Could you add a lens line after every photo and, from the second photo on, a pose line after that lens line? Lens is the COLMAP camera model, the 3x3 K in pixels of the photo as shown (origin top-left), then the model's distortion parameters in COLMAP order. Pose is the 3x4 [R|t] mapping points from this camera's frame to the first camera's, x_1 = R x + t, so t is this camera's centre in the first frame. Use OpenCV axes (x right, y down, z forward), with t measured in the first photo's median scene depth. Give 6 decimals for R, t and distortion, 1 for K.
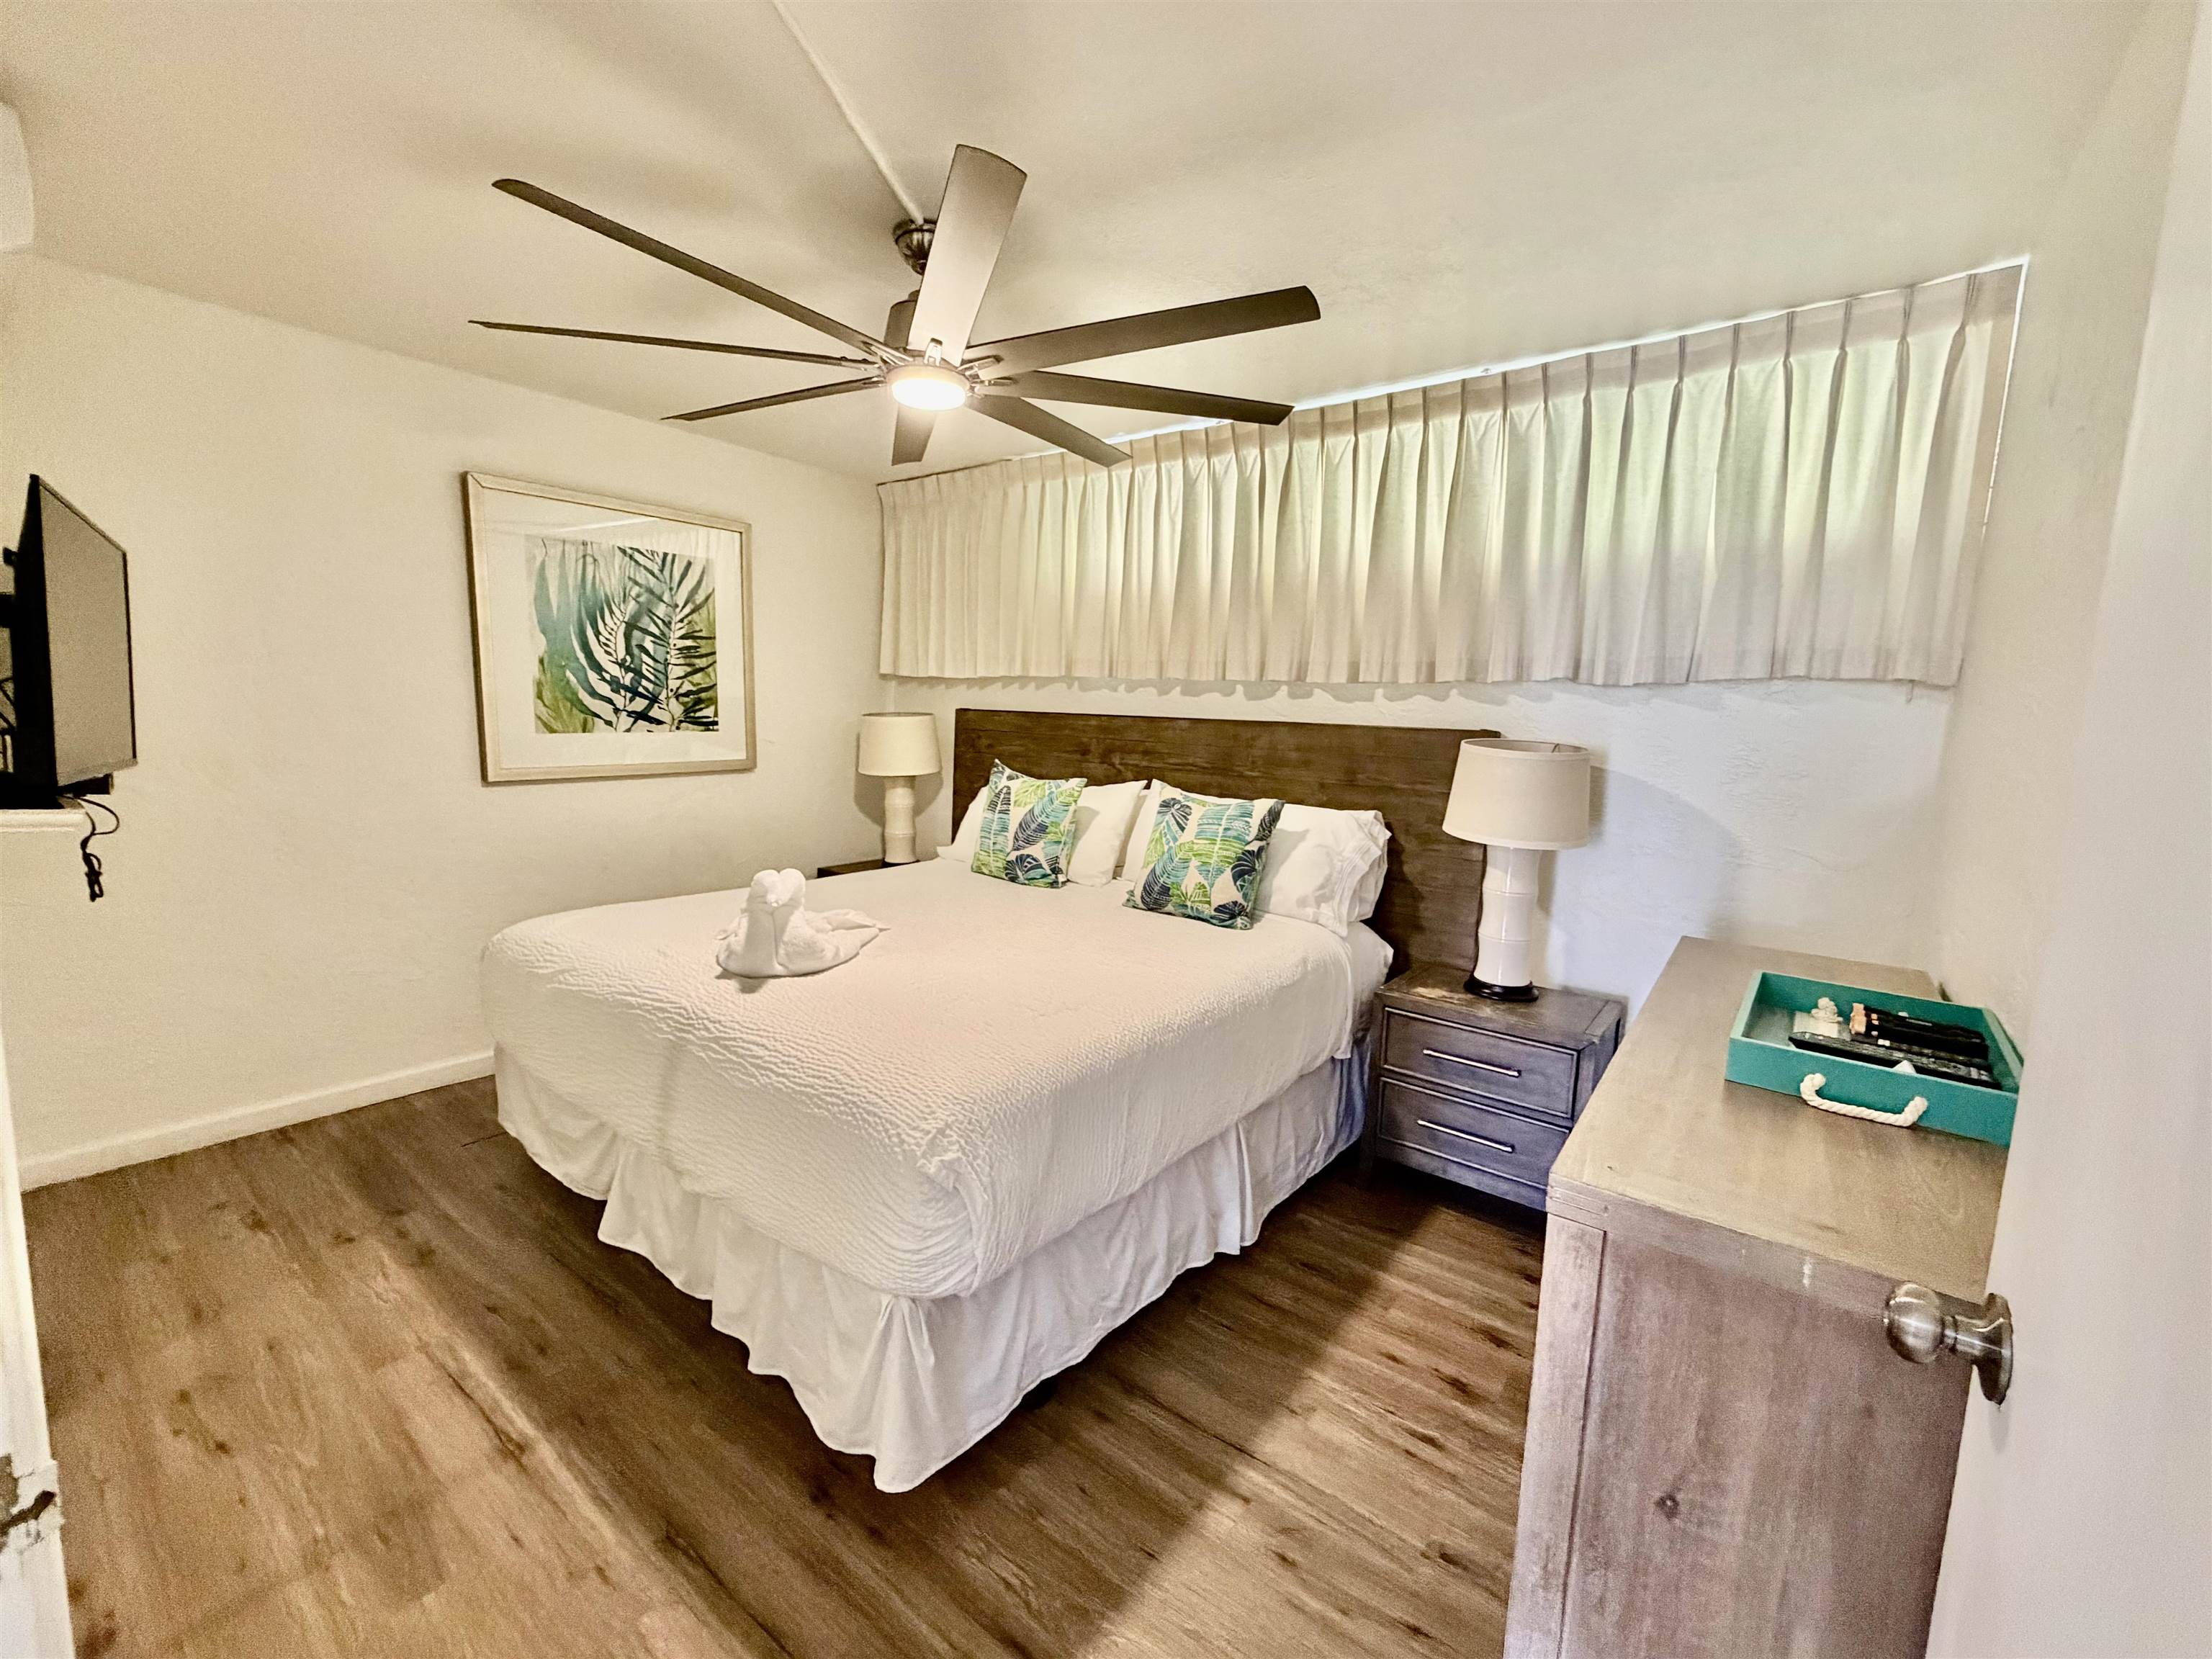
lens RADIAL K [[906.4, 0, 1106.0], [0, 906.4, 829.5], [0, 0, 1]] dist [-0.000104, -0.000149]
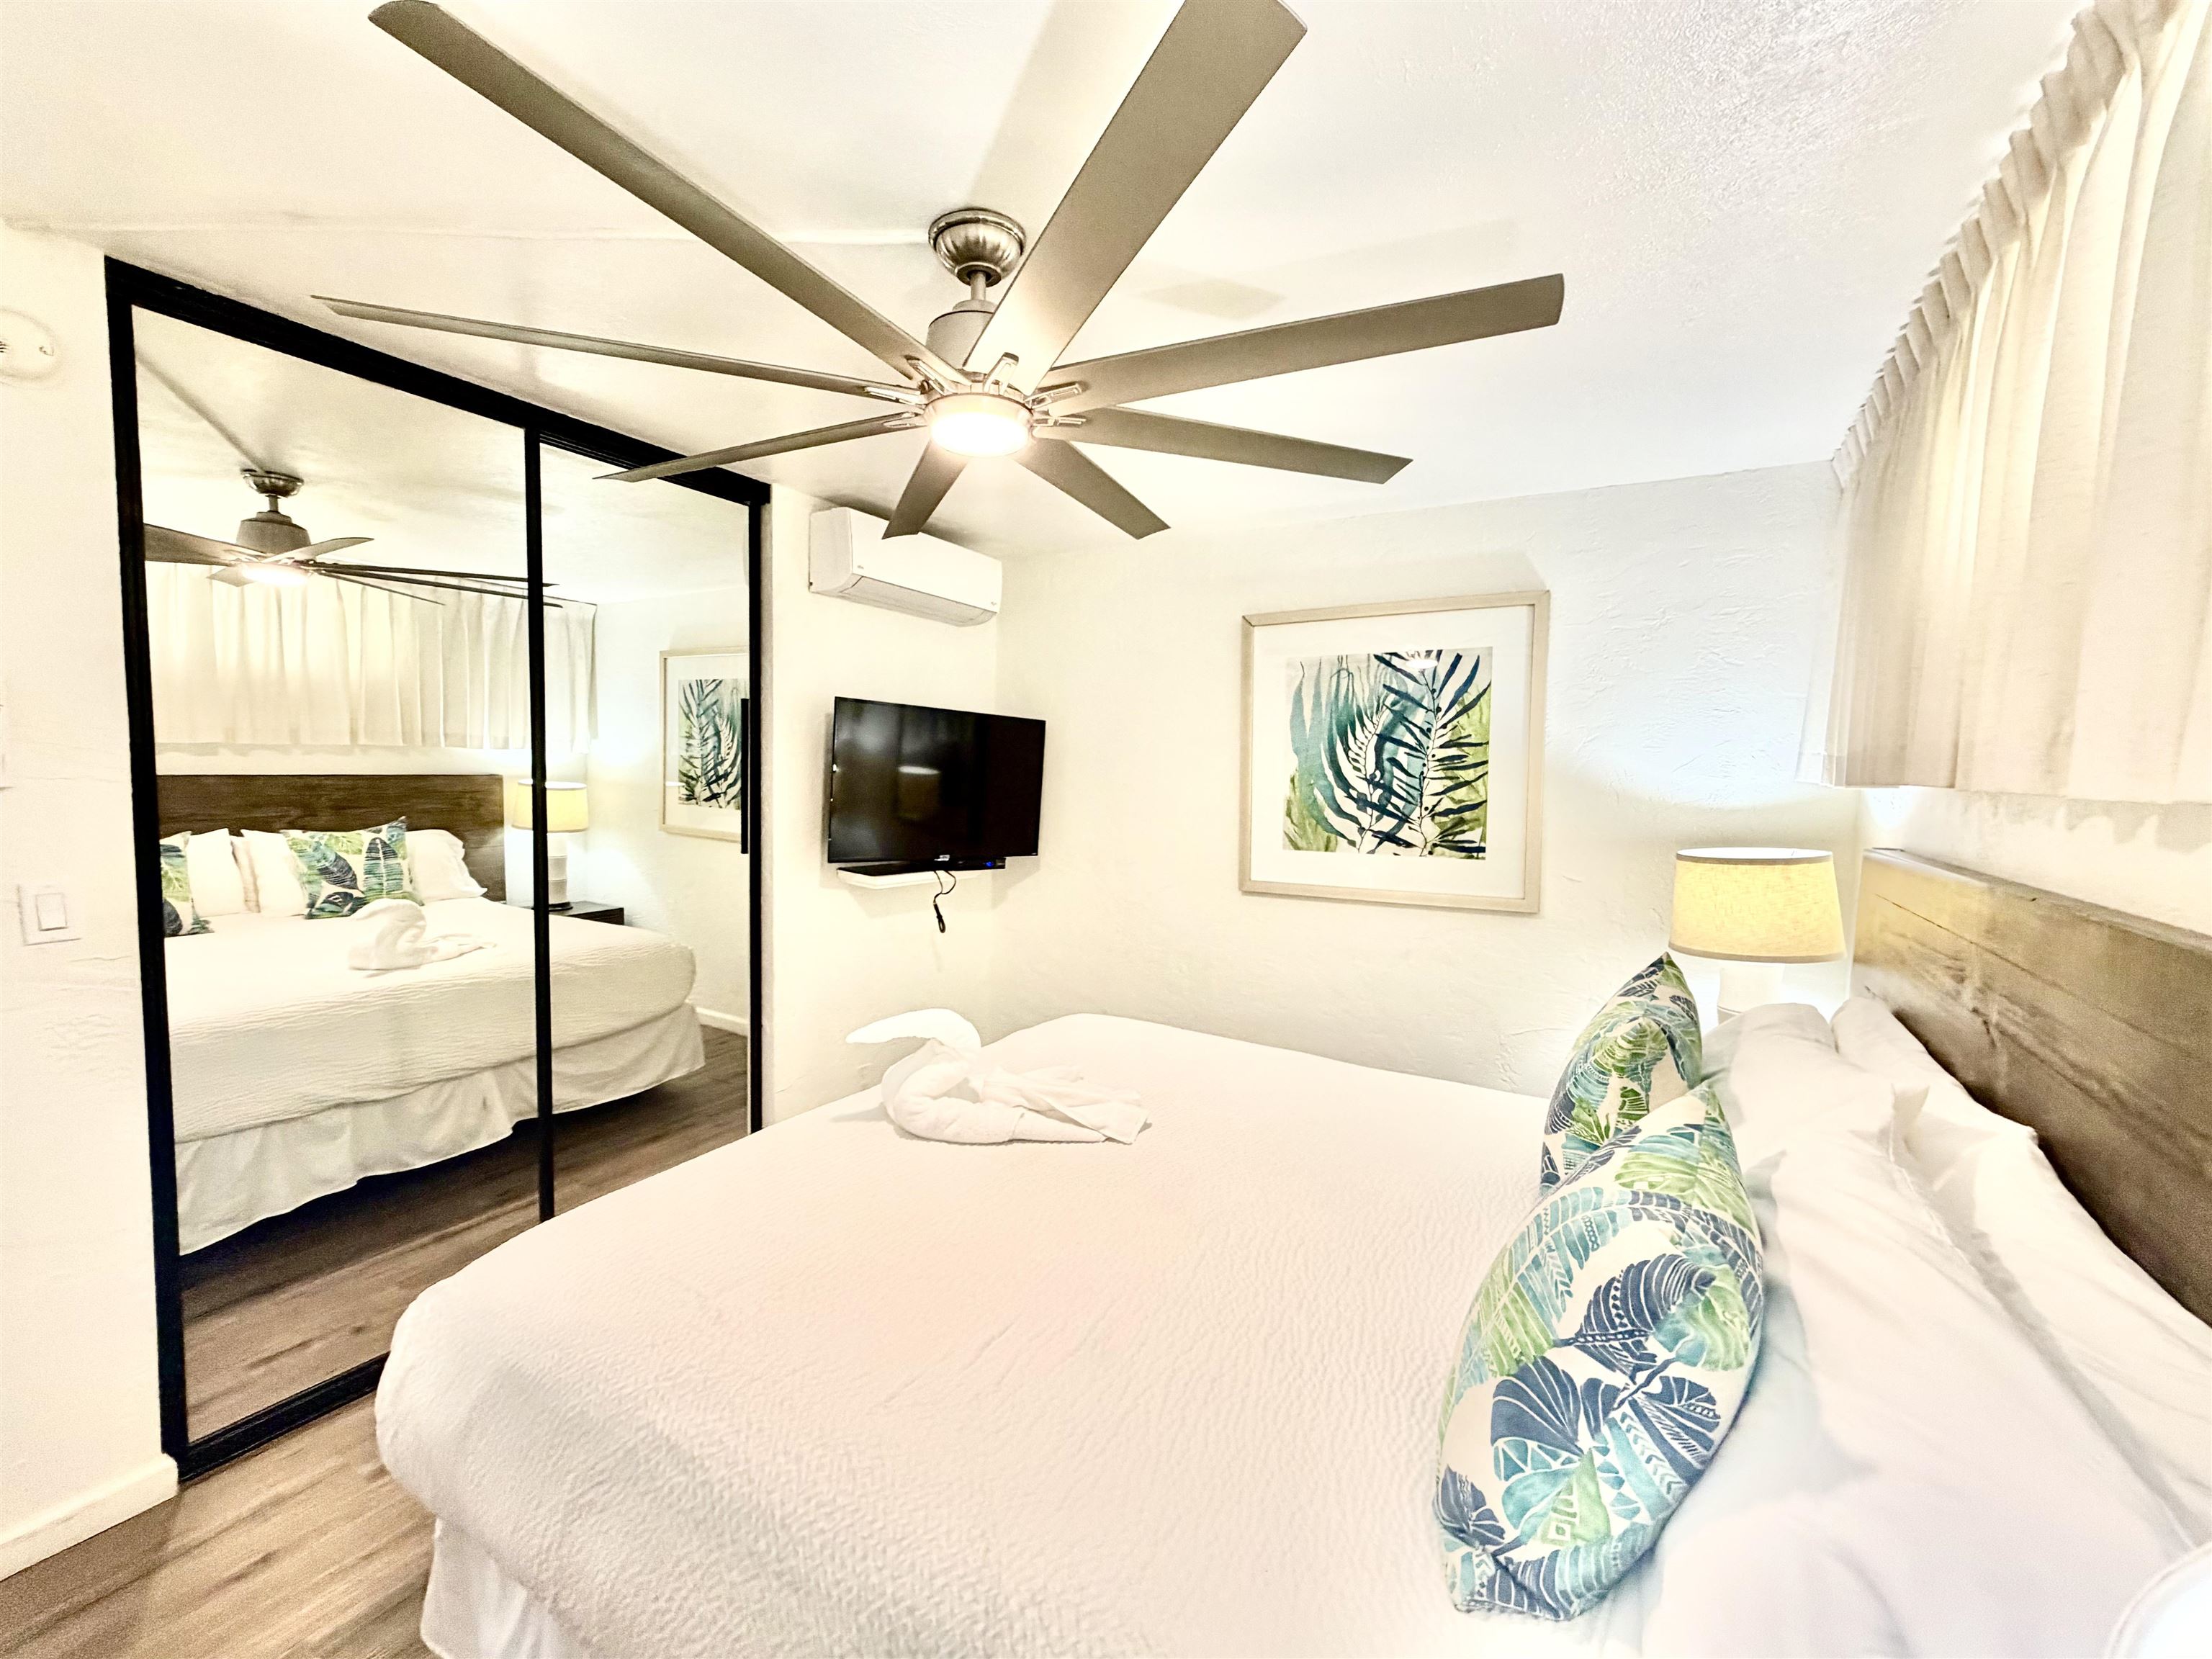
lens RADIAL K [[906.4, 0, 1106.0], [0, 906.4, 829.5], [0, 0, 1]] dist [-0.000104, -0.000149]
pose [[0.117929, 0.034809, -0.992412, 0.345657], [-0.146925, 0.988998, 0.017230, -0.109263], [0.982092, 0.143778, 0.121746, 0.631328]]
